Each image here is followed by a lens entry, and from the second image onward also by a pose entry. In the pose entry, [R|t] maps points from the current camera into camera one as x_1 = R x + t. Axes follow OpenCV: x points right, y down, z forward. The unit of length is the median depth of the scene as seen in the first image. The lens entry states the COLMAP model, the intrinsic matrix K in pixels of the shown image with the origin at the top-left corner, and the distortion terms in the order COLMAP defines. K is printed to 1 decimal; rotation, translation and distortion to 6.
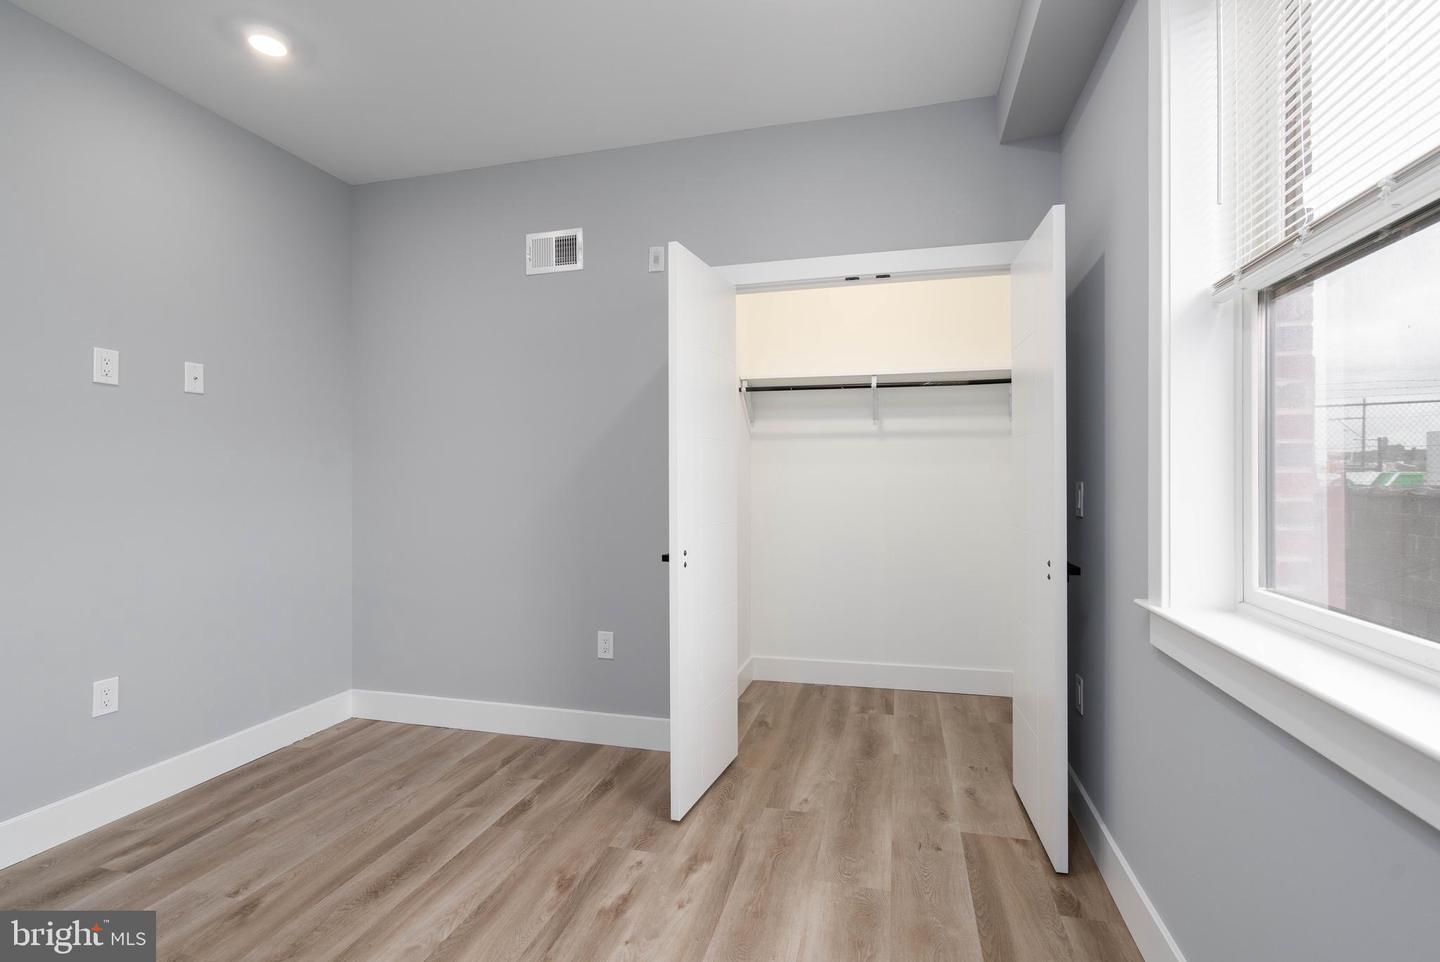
lens RADIAL K [[670.2, 0, 748.9], [0, 670.2, 482.1], [0, 0, 1]] dist [-0.005151, 0.002000]
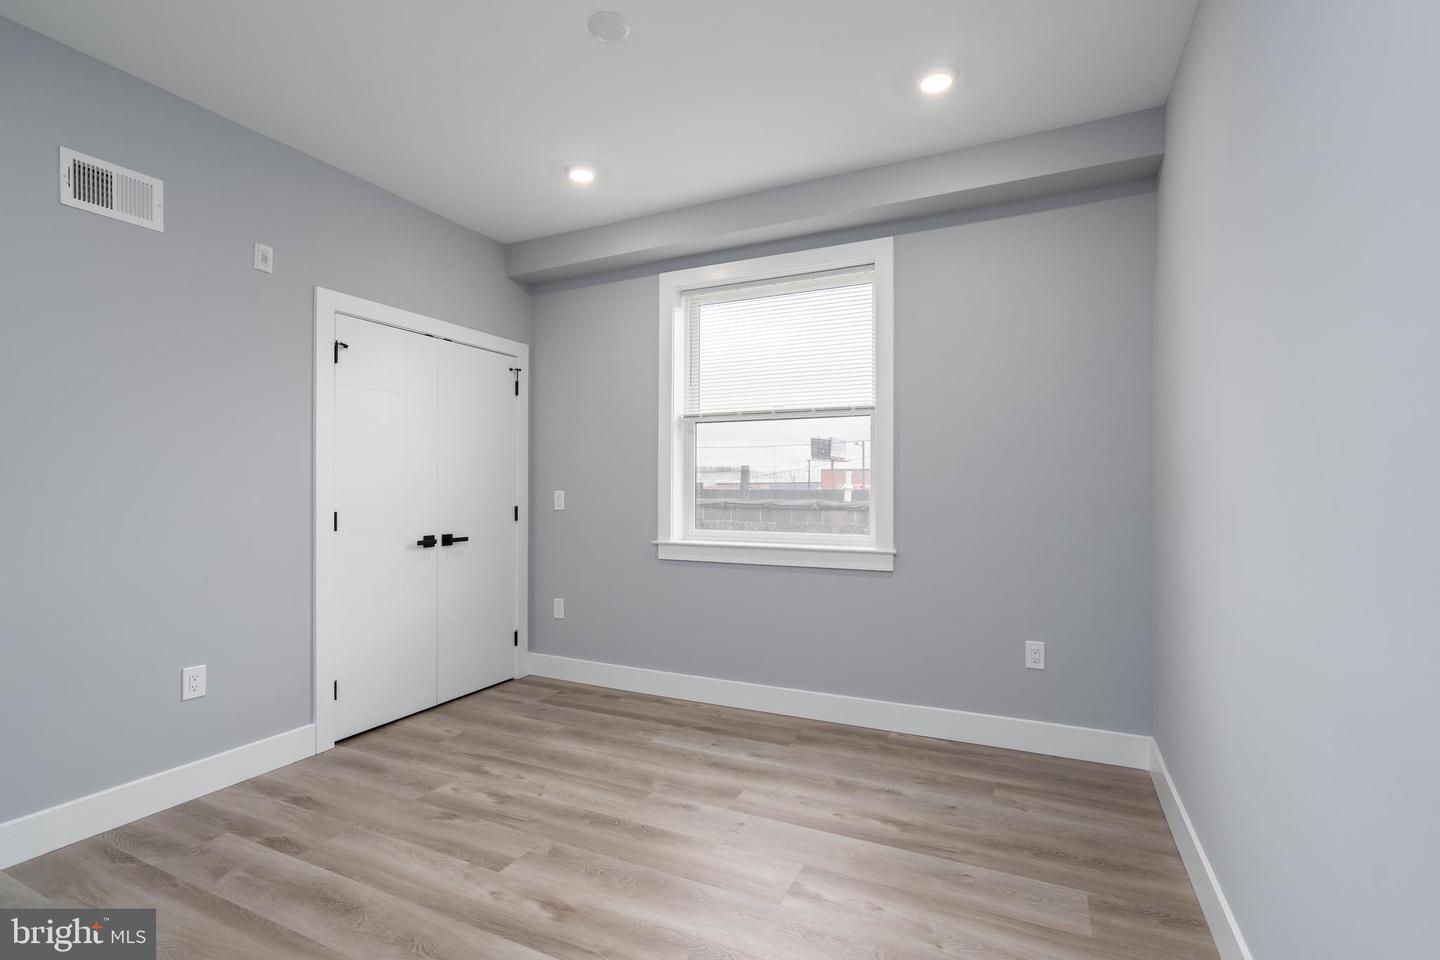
lens RADIAL K [[670.2, 0, 712.1], [0, 670.2, 481.6], [0, 0, 1]] dist [-0.005151, 0.002000]
pose [[0.191755, 0.015197, 0.981325, -1.291382], [0.000155, 0.999880, -0.015514, 0.000774], [-0.981443, 0.003127, 0.191730, 0.259422]]
